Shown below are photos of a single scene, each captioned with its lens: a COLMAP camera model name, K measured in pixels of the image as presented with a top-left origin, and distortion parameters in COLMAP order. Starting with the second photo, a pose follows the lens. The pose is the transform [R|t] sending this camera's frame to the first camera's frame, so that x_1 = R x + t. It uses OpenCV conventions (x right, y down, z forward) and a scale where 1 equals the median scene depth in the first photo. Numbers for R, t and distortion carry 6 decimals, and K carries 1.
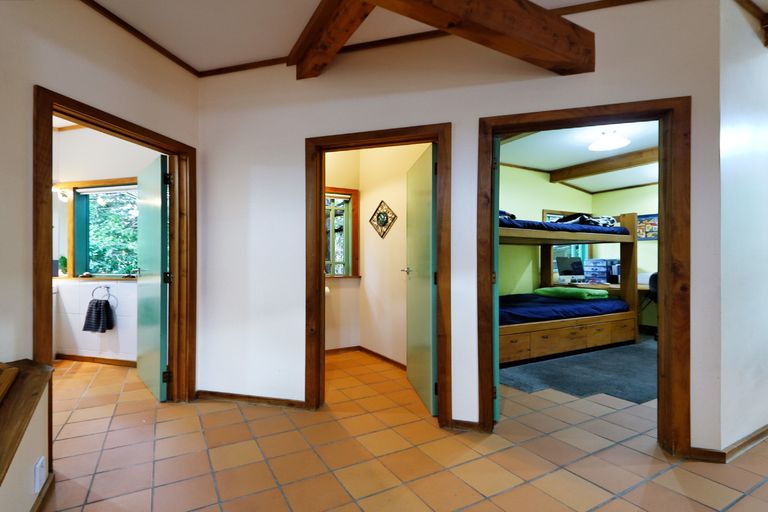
lens RADIAL K [[272.3, 0, 384.0], [0, 272.3, 256.0], [0, 0, 1]] dist [-0.000277, -0.000041]
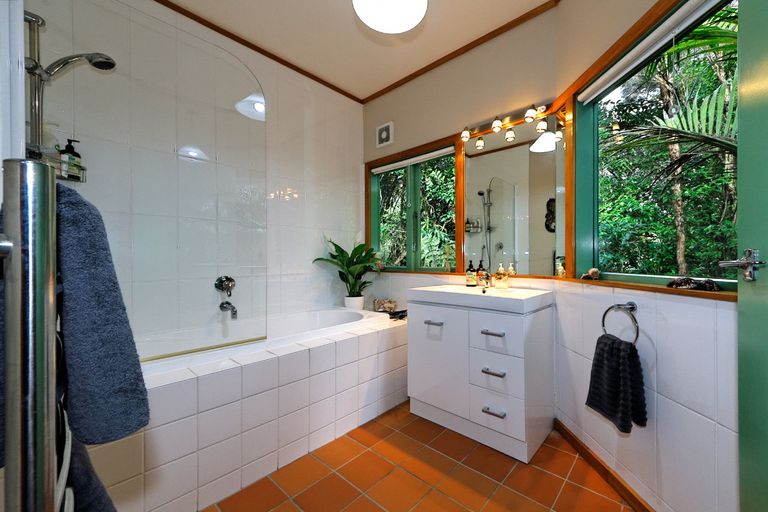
lens RADIAL K [[423.4, 0, 384.0], [0, 423.4, 256.0], [0, 0, 1]] dist [-0.001577, -0.000300]
pose [[0.264145, 0.008096, -0.964449, -0.507400], [0.008024, 0.999912, 0.010591, 0.031454], [0.964450, -0.010536, 0.264057, 0.479797]]
